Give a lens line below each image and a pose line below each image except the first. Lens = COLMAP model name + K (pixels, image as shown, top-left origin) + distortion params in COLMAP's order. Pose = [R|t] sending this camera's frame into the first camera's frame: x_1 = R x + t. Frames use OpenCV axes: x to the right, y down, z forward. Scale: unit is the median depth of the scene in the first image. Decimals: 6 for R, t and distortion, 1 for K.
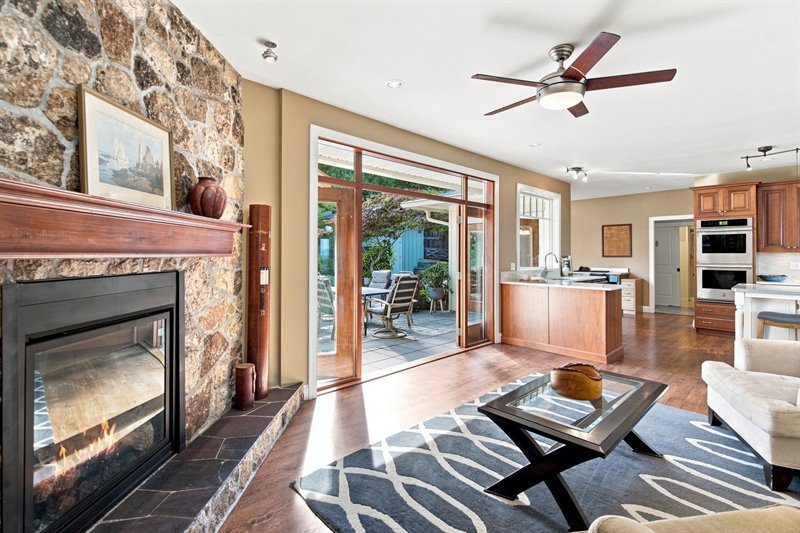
lens RADIAL K [[373.4, 0, 401.4], [0, 373.4, 250.5], [0, 0, 1]] dist [-0.002707, -0.000122]
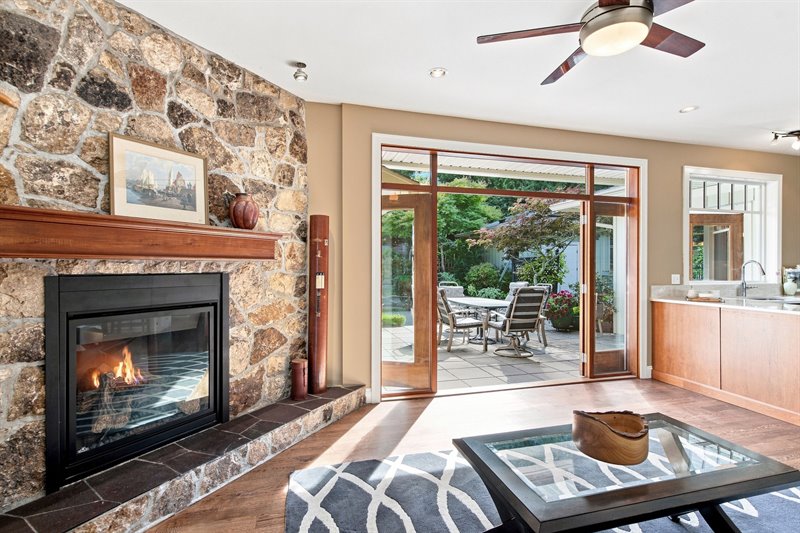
lens RADIAL K [[382.0, 0, 400.0], [0, 382.0, 266.5], [0, 0, 1]] dist [-0.001589, -0.000638]
pose [[0.877181, -0.000556, -0.480159, 0.443552], [0.004734, 0.999961, 0.007491, 0.023756], [0.480136, -0.008844, 0.877150, 0.170783]]
